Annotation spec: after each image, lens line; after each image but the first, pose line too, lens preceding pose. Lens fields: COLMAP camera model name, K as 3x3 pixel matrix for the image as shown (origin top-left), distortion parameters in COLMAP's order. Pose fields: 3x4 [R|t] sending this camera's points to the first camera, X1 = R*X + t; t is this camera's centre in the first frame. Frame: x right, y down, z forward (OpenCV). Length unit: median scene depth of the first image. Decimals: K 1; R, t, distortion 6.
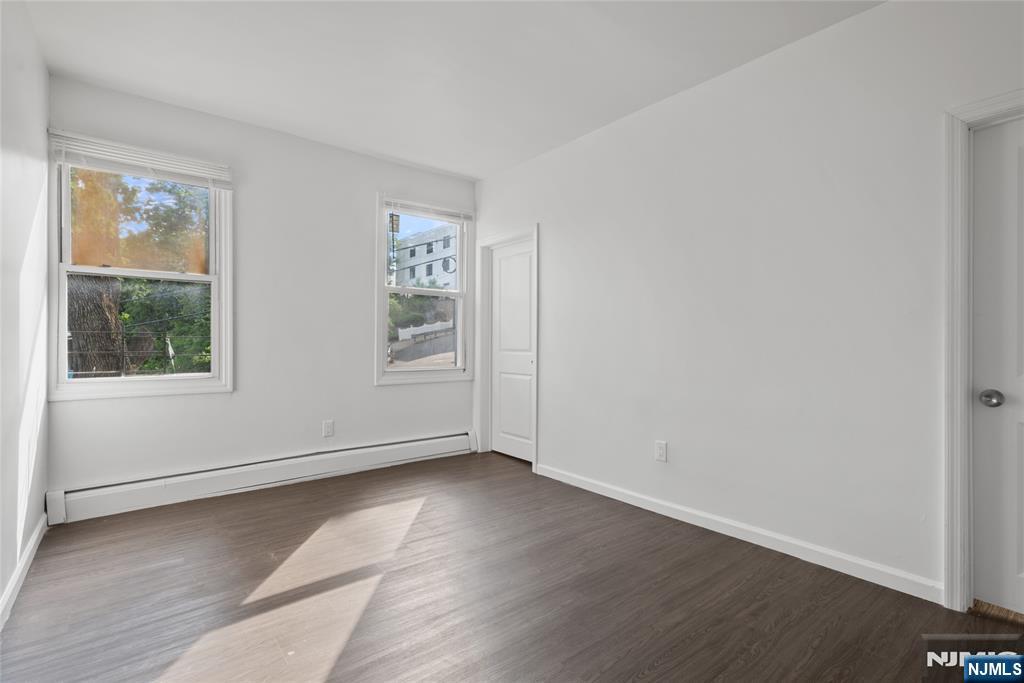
lens RADIAL K [[472.7, 0, 514.6], [0, 472.7, 341.0], [0, 0, 1]] dist [-0.006071, 0.003280]
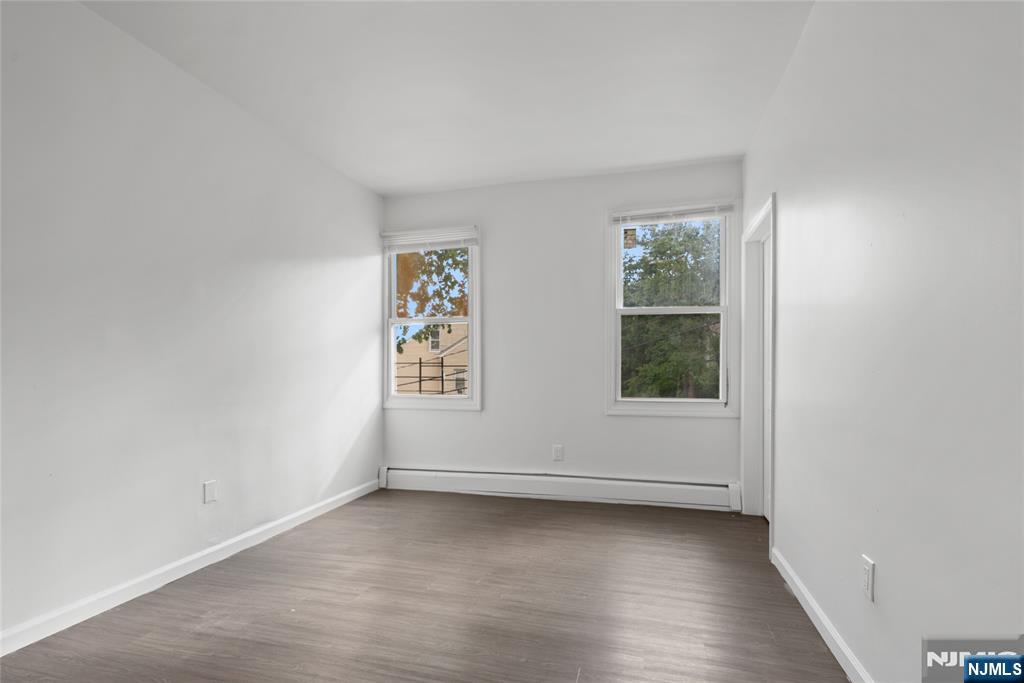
lens RADIAL K [[472.7, 0, 532.7], [0, 472.7, 371.6], [0, 0, 1]] dist [-0.006071, 0.003280]
pose [[0.595363, -0.001259, -0.803456, 0.407683], [0.005853, 0.999979, 0.002770, 0.003942], [0.803436, -0.006351, 0.595358, 0.339633]]
